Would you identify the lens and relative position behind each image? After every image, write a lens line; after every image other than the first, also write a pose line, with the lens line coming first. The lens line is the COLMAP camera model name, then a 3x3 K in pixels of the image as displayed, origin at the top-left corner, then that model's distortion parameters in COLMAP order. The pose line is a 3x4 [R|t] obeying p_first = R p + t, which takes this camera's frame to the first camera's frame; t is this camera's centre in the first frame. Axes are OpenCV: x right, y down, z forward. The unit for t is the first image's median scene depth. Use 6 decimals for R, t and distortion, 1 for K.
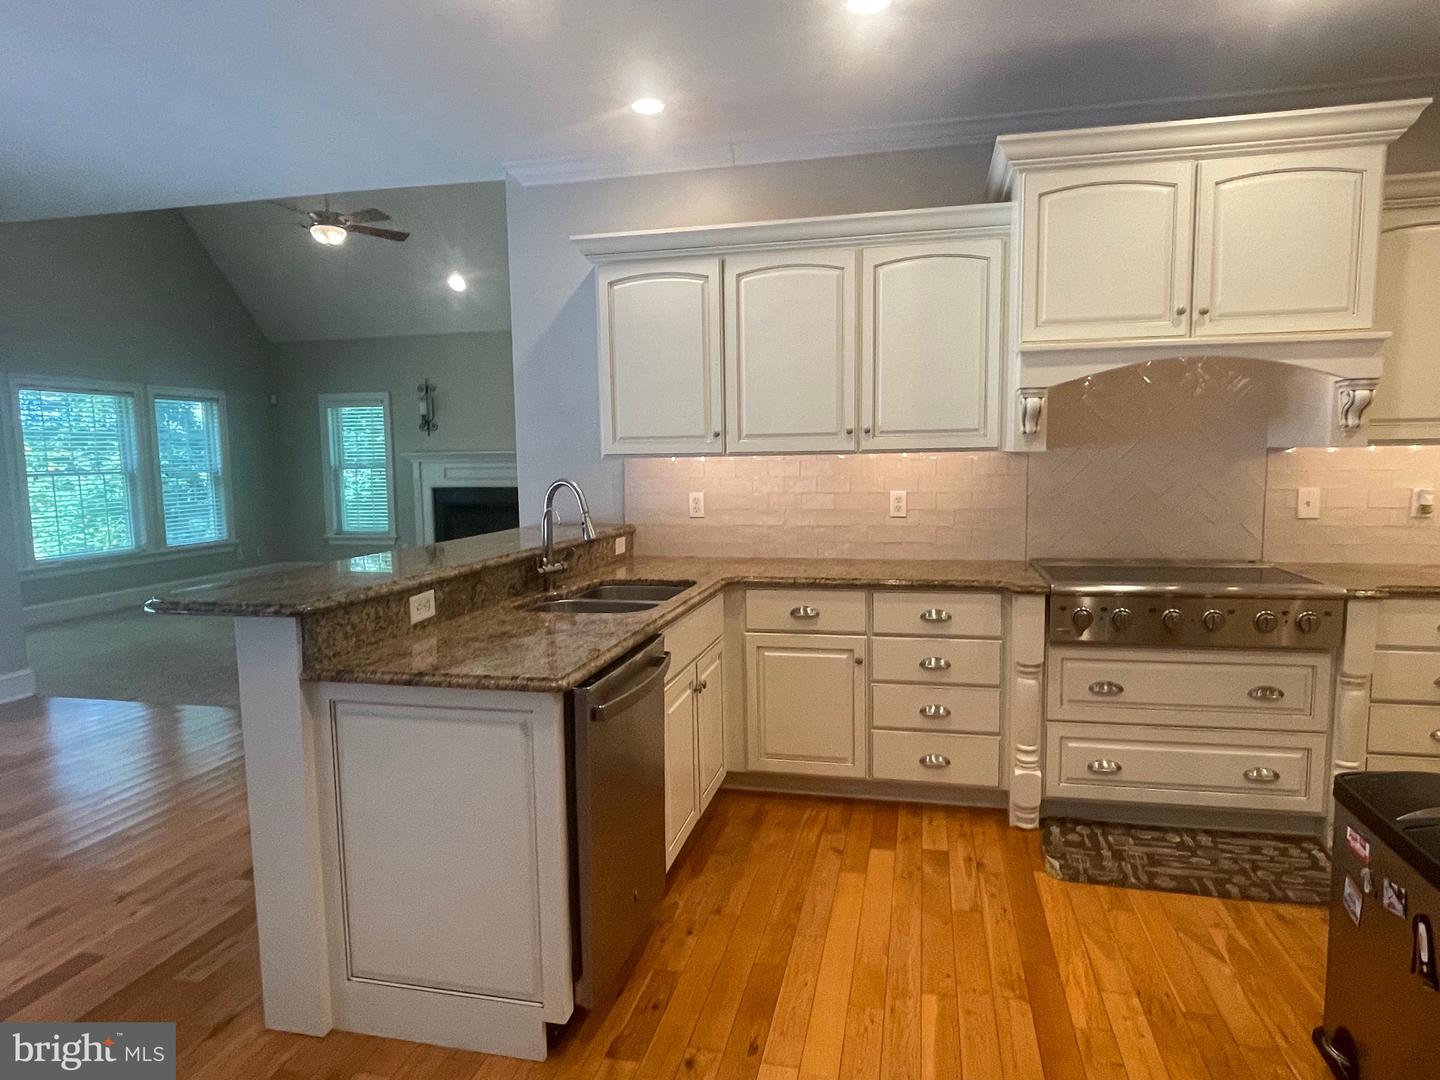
lens RADIAL K [[889.1, 0, 716.9], [0, 889.1, 550.1], [0, 0, 1]] dist [0.006424, -0.011701]
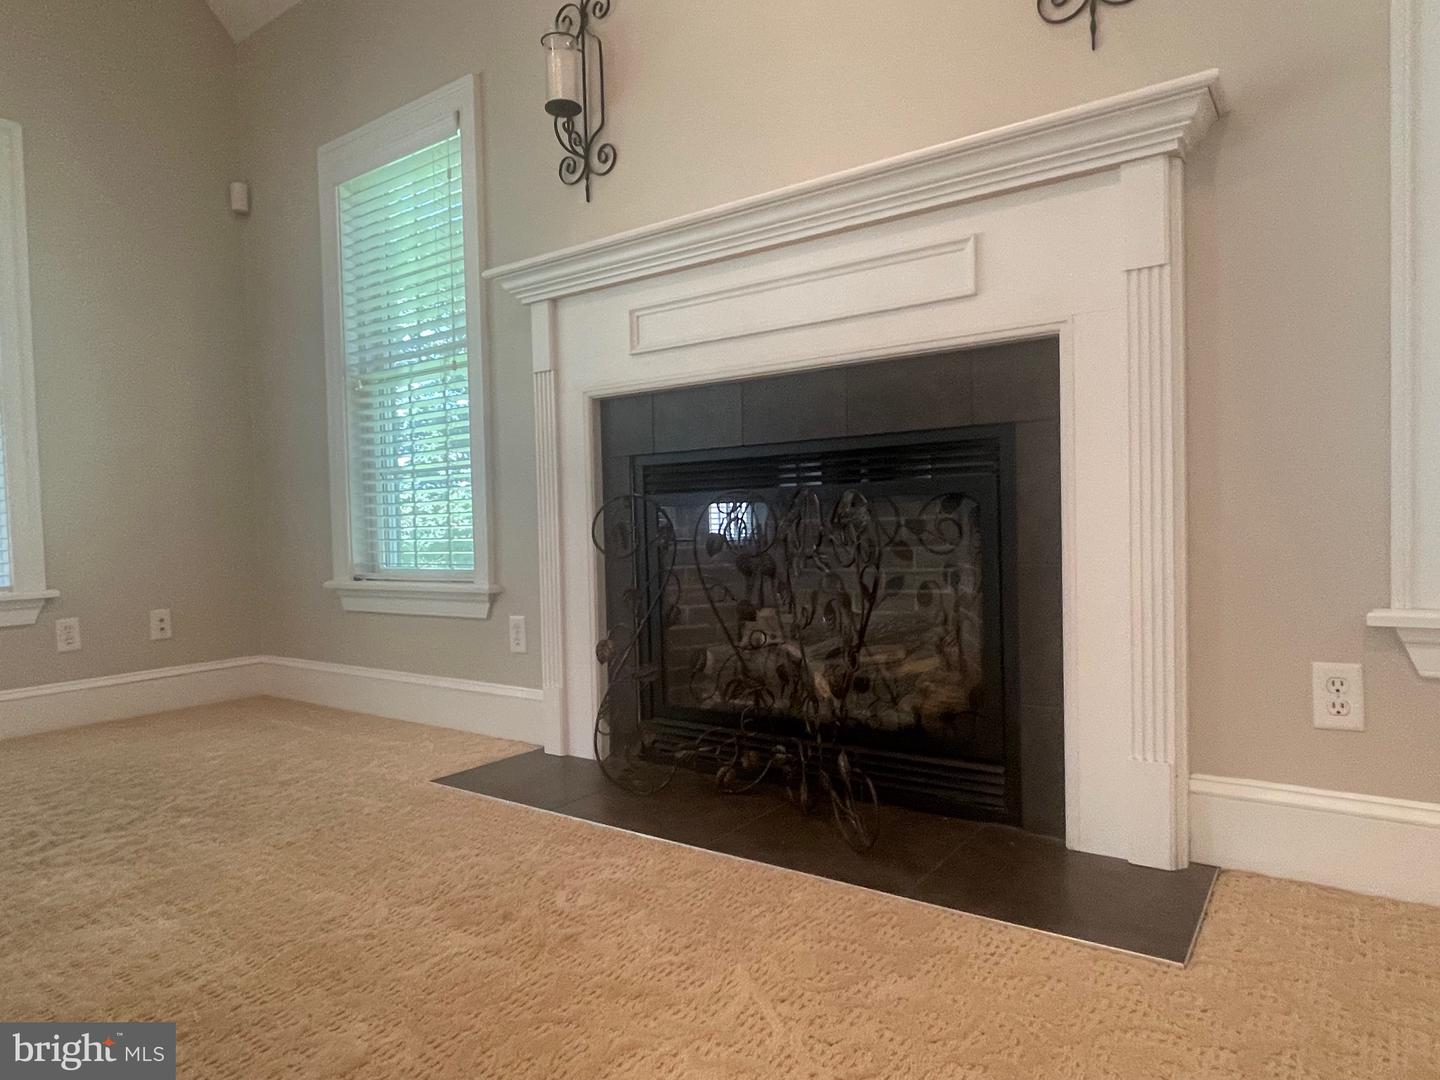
lens RADIAL K [[889.1, 0, 731.7], [0, 889.1, 540.9], [0, 0, 1]] dist [0.006424, -0.011701]
pose [[0.924566, -0.000343, -0.381023, -0.202593], [-0.028681, 0.997100, -0.070495, -0.014211], [0.379942, 0.076105, 0.921874, 0.849136]]
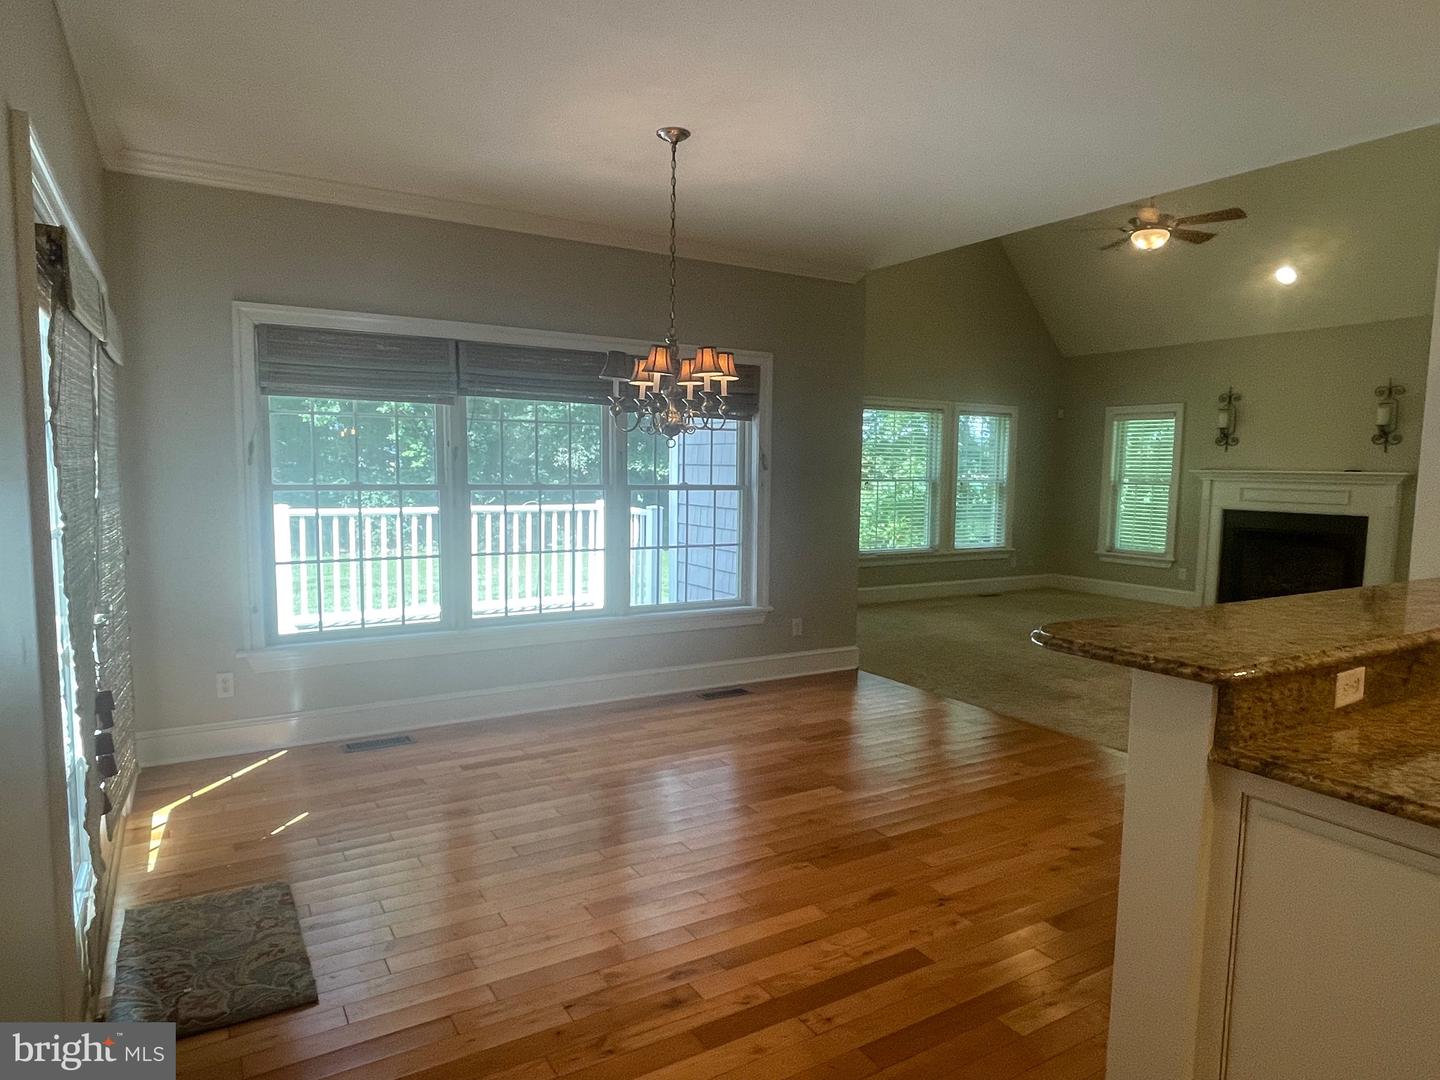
lens RADIAL K [[889.1, 0, 714.1], [0, 889.1, 546.2], [0, 0, 1]] dist [0.006424, -0.011701]
pose [[0.695564, 0.089568, -0.712859, -0.039337], [-0.102082, 0.994453, 0.025344, -0.004312], [0.711175, 0.055142, 0.700849, 0.016528]]
